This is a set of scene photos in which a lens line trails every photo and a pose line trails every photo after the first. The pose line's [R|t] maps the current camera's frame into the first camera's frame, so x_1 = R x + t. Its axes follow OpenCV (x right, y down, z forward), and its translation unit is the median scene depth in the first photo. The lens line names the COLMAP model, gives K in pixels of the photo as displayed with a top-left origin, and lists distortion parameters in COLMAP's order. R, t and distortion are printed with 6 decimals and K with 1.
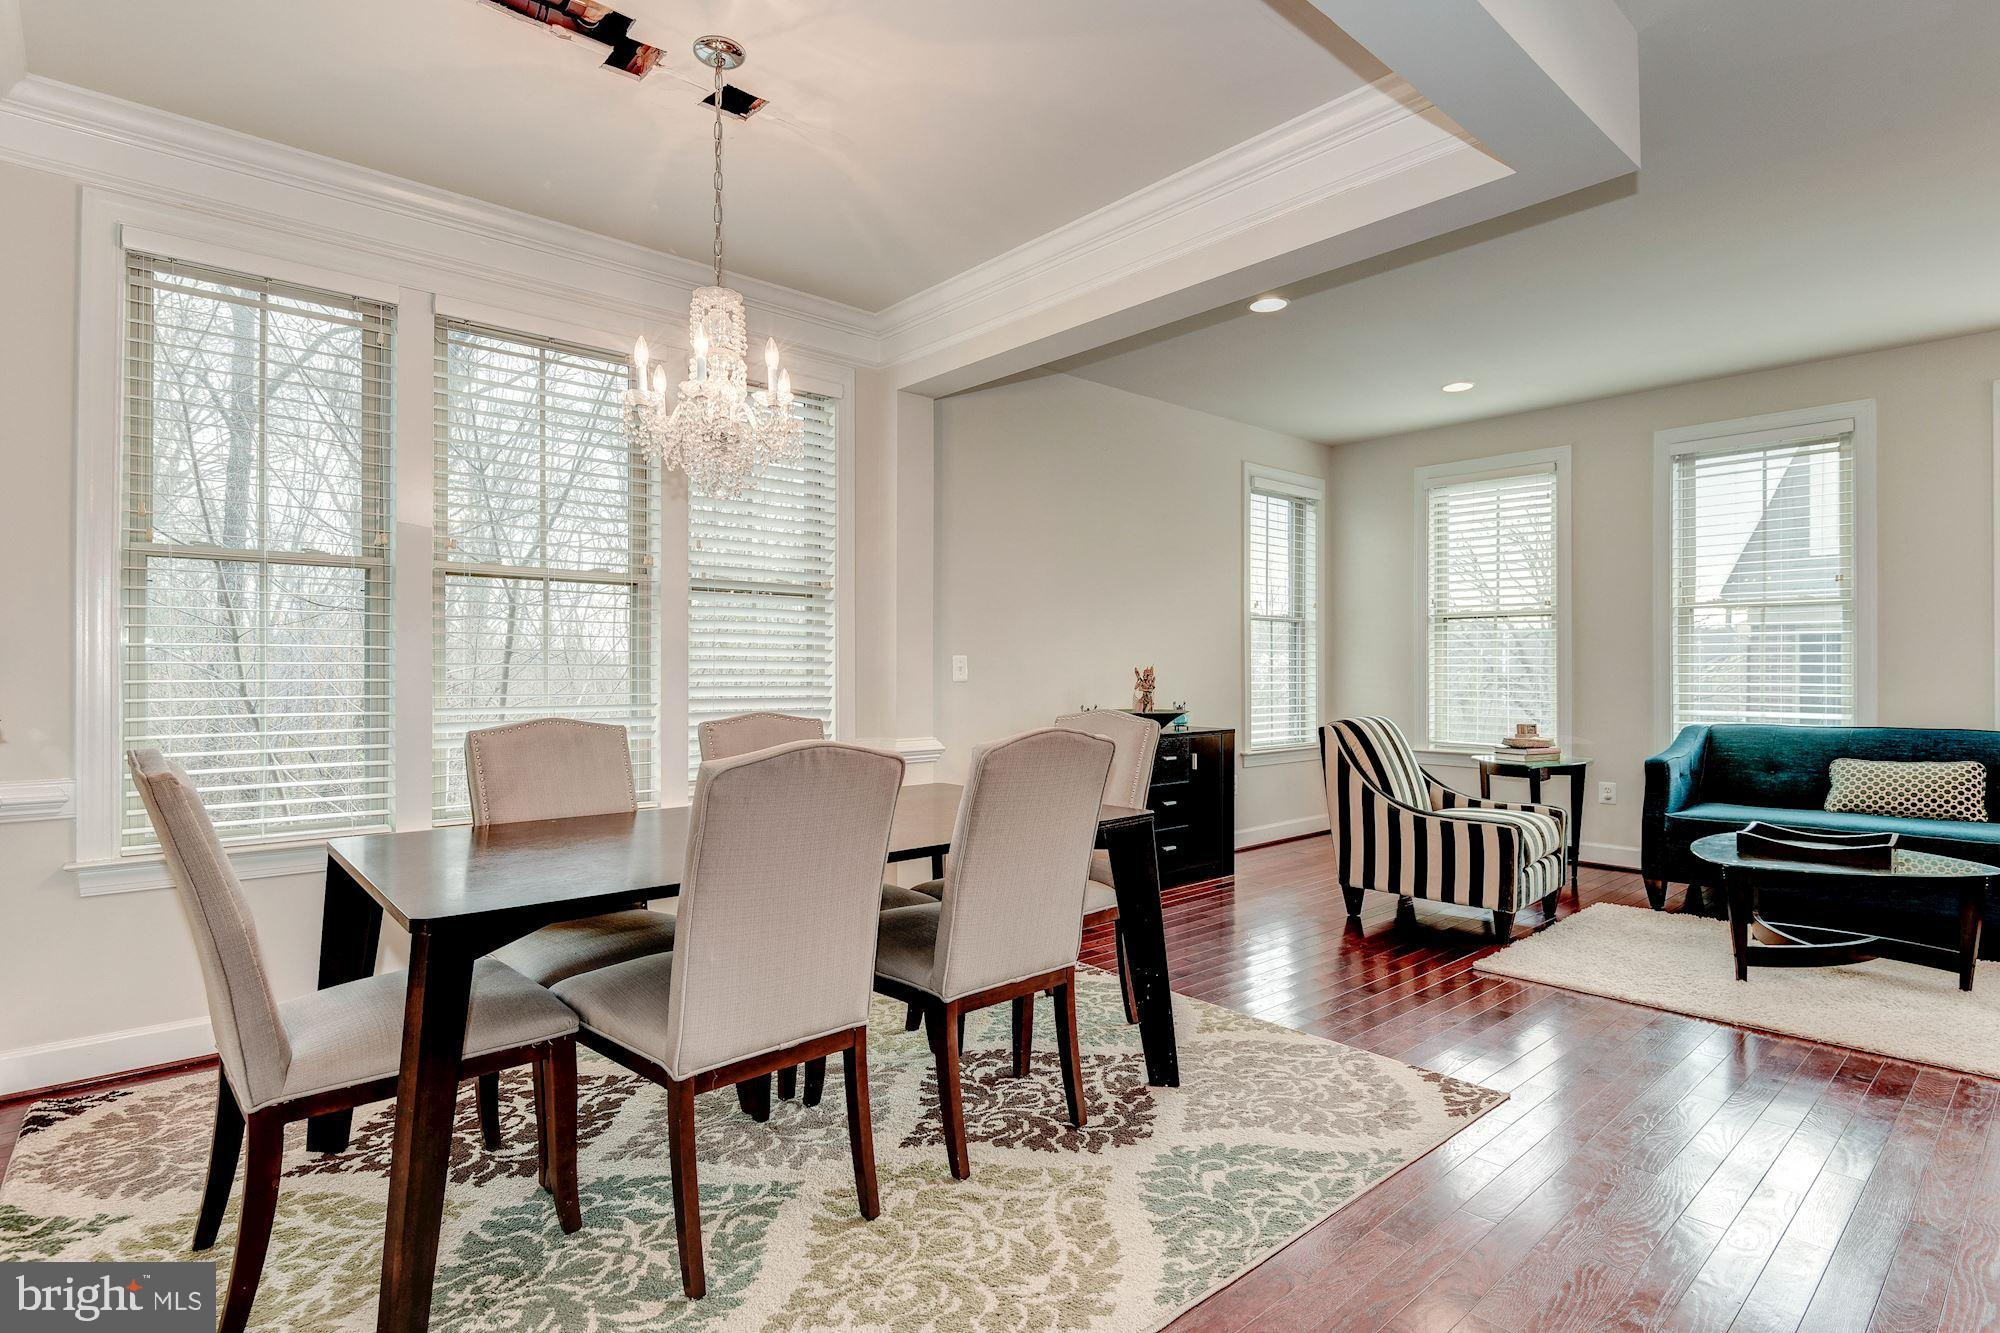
lens RADIAL K [[995.9, 0, 1006.9], [0, 995.9, 669.7], [0, 0, 1]] dist [-0.014422, -0.002261]
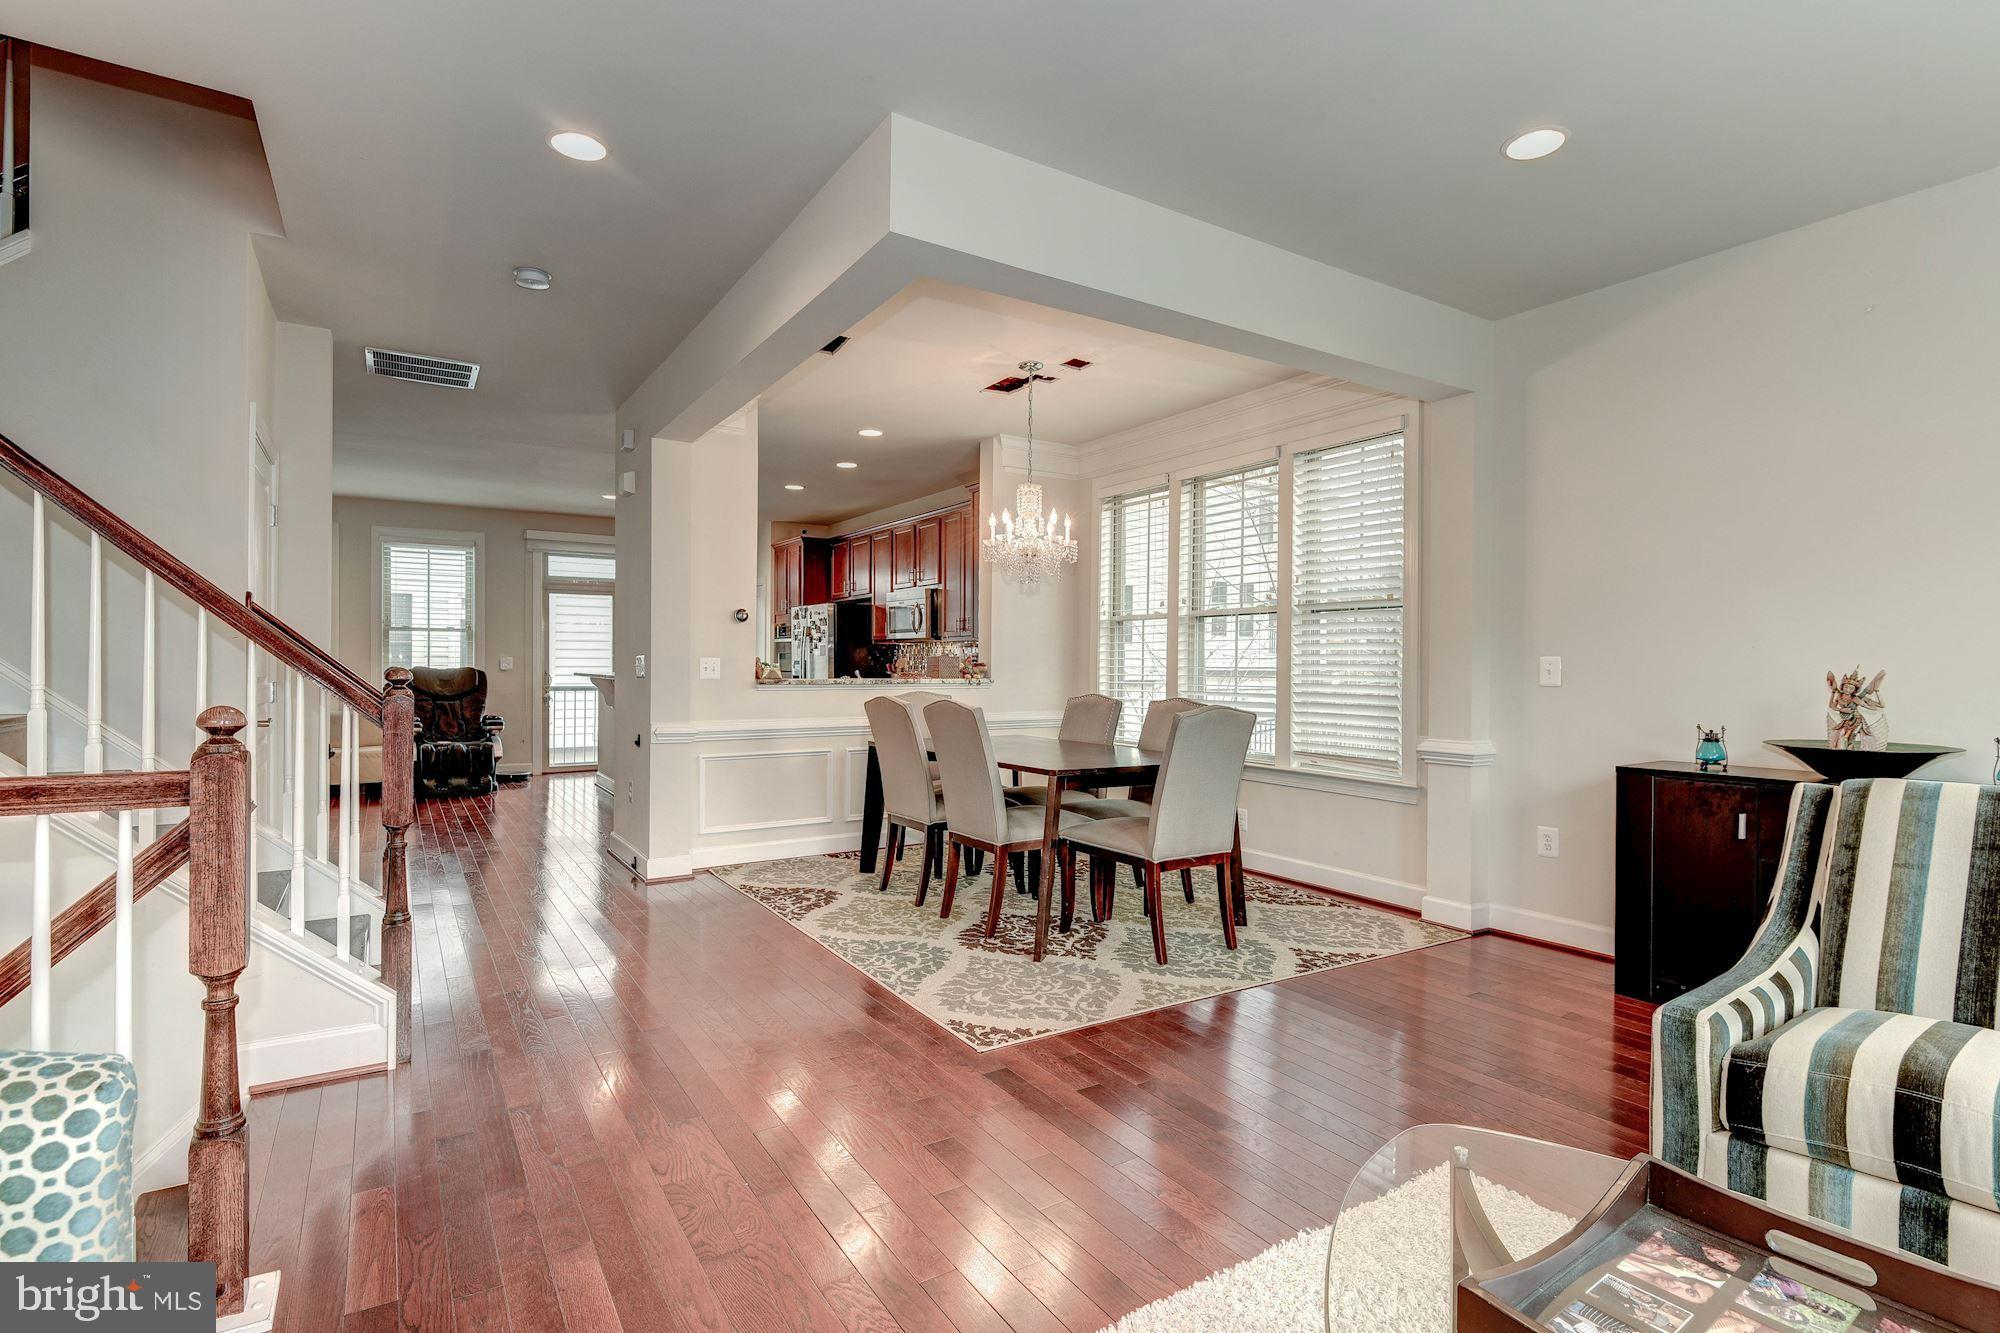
lens RADIAL K [[947.8, 0, 1000.0], [0, 947.8, 666.5], [0, 0, 1]] dist [0.003238, -0.014439]
pose [[-0.159193, -0.003731, -0.987240, 1.588306], [-0.006883, 0.999973, -0.002669, 0.000219], [0.987223, 0.006370, -0.159215, 1.213073]]
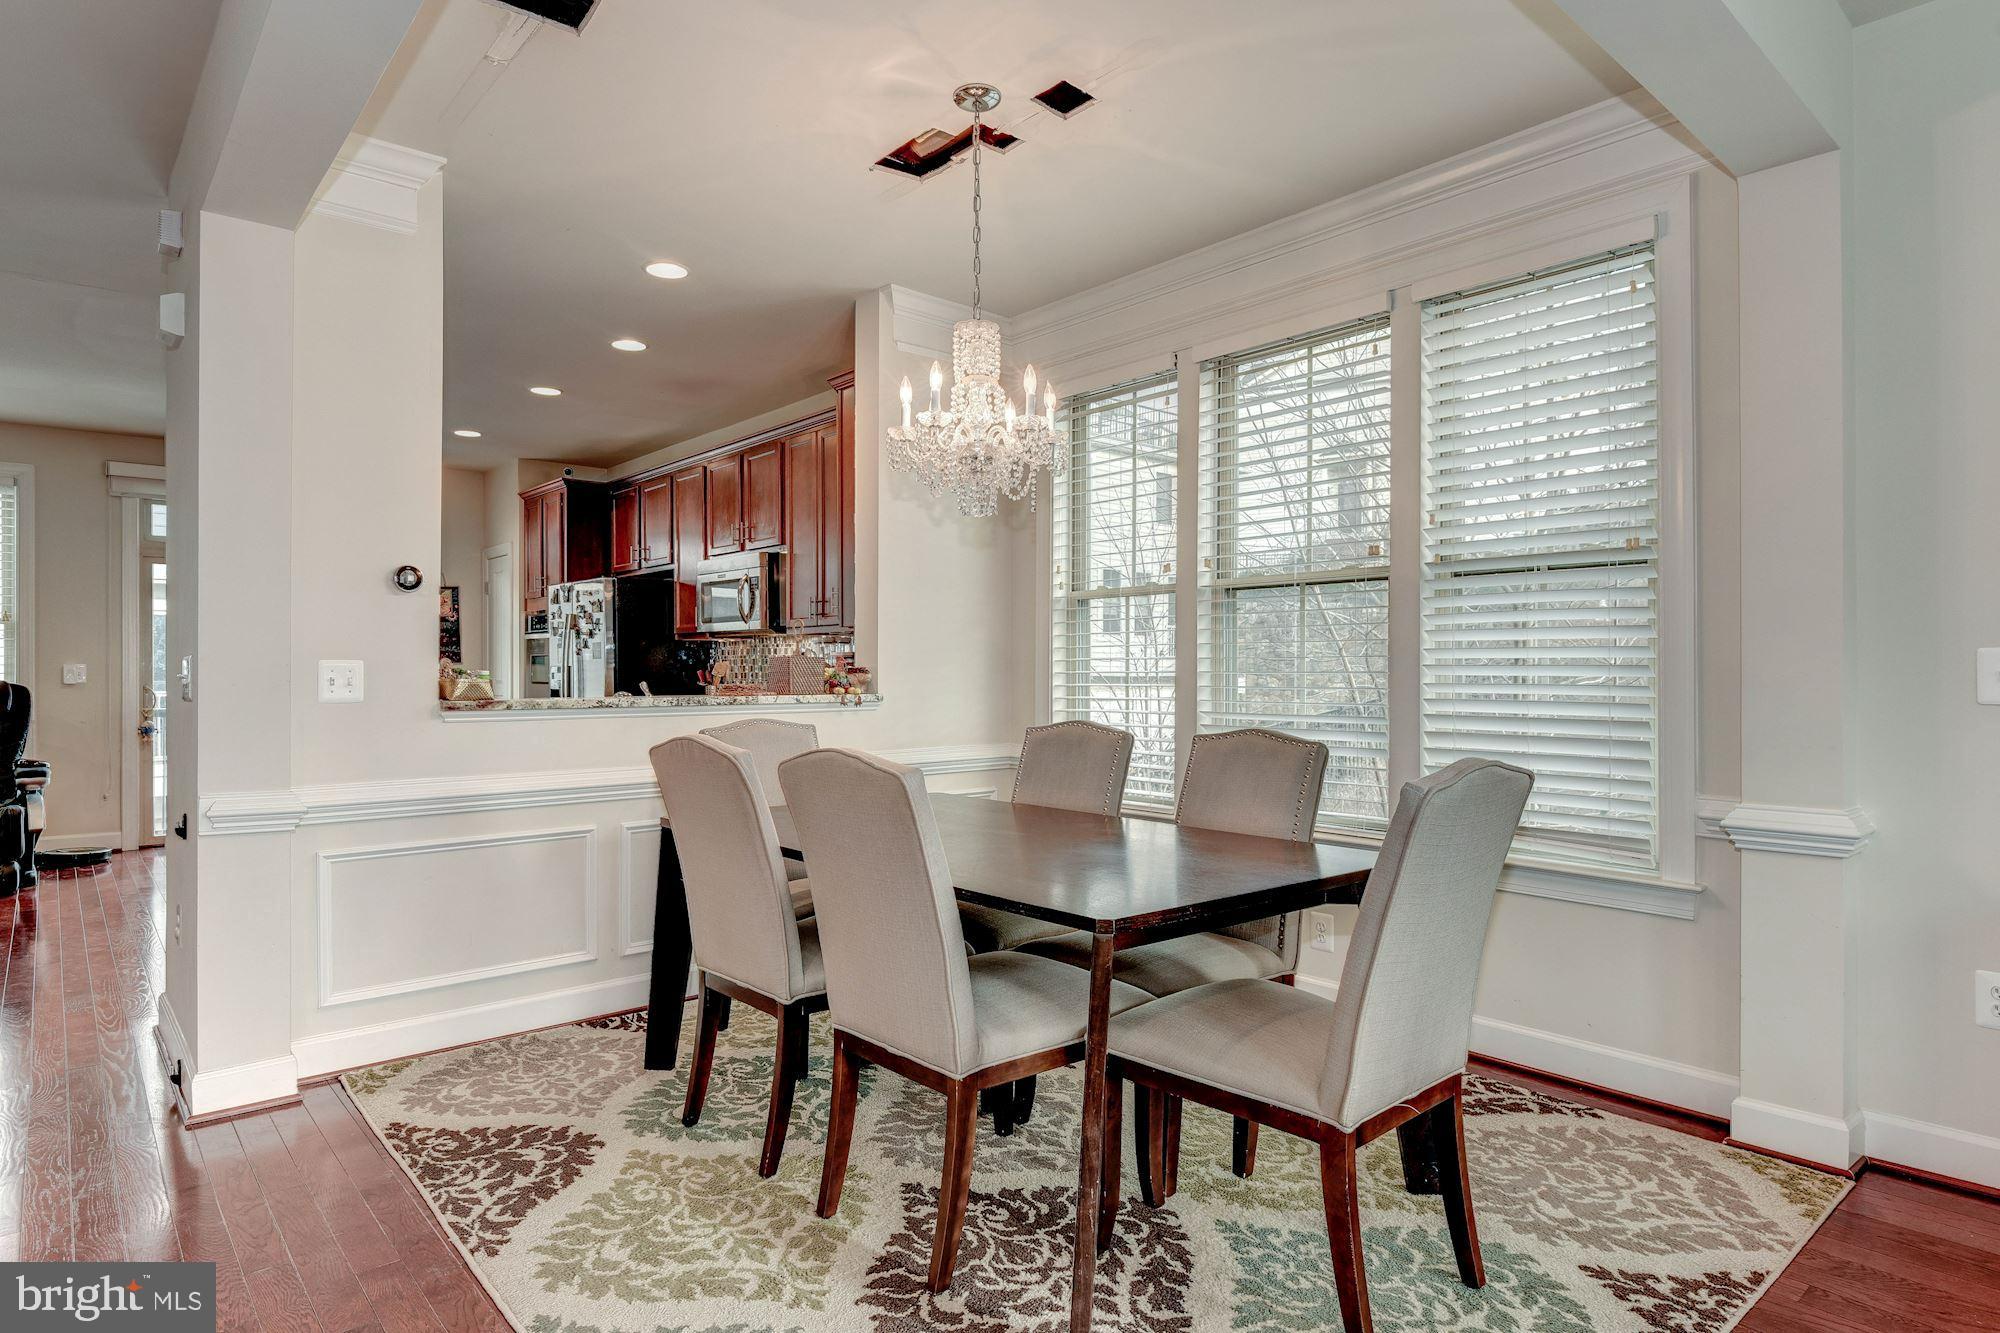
lens RADIAL K [[1087.1, 0, 1000.0], [0, 1087.1, 666.5], [0, 0, 1]] dist [-0.004089, -0.002271]
pose [[-0.009352, -0.009687, -0.999909, 0.846906], [0.000495, 0.999953, -0.009692, -0.000723], [0.999956, -0.000585, -0.009347, 1.004679]]
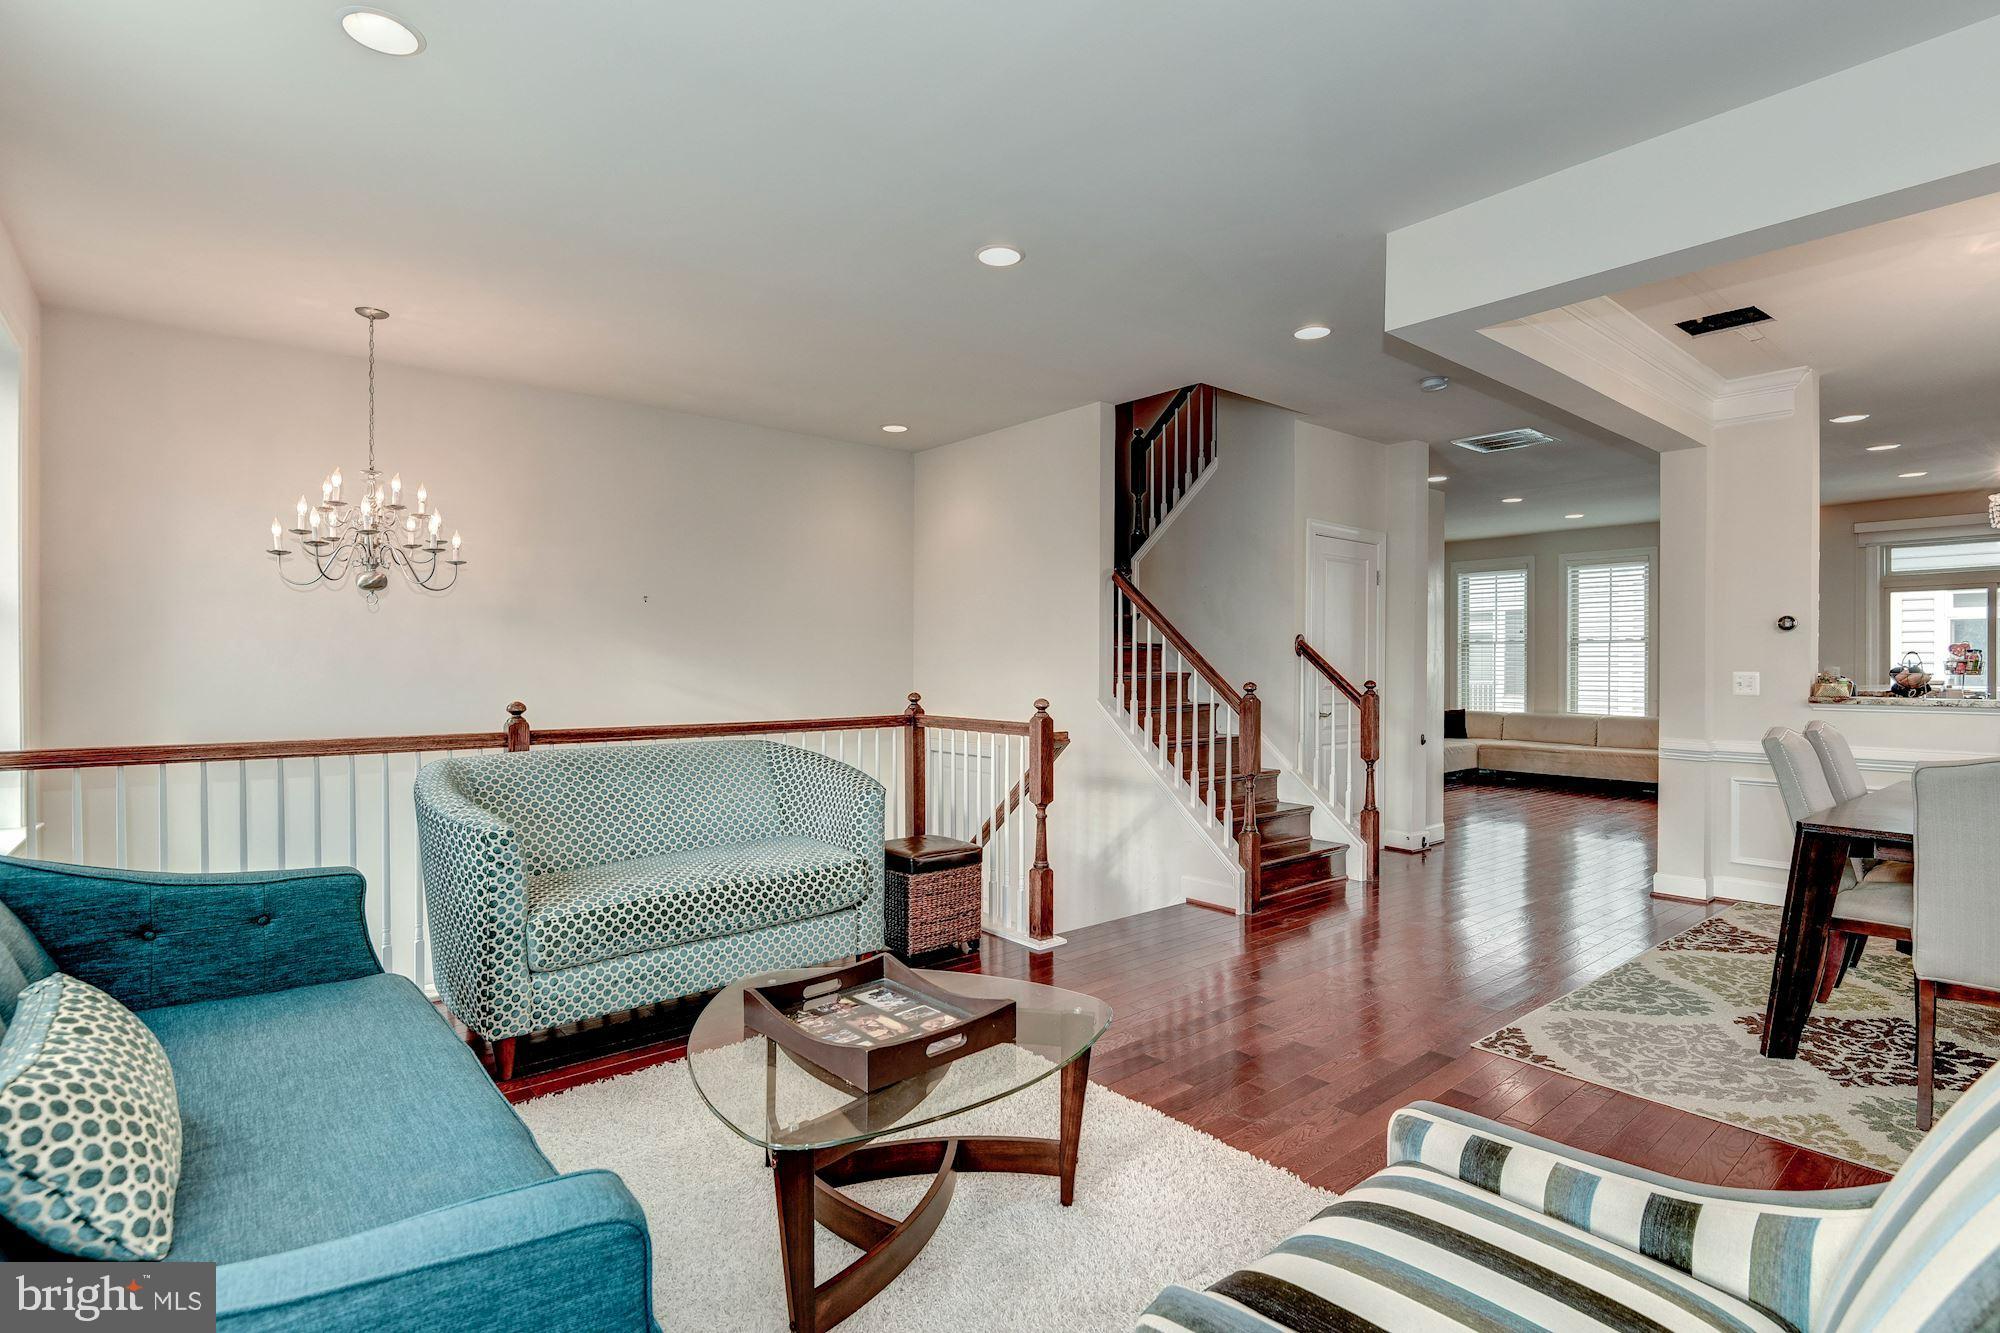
lens RADIAL K [[947.8, 0, 1000.0], [0, 947.8, 666.5], [0, 0, 1]] dist [0.003238, -0.014439]
pose [[-0.999205, -0.005184, 0.039519, 1.054452], [-0.005093, 0.999984, 0.002423, -0.028230], [-0.039531, 0.002220, -0.999216, 2.208621]]
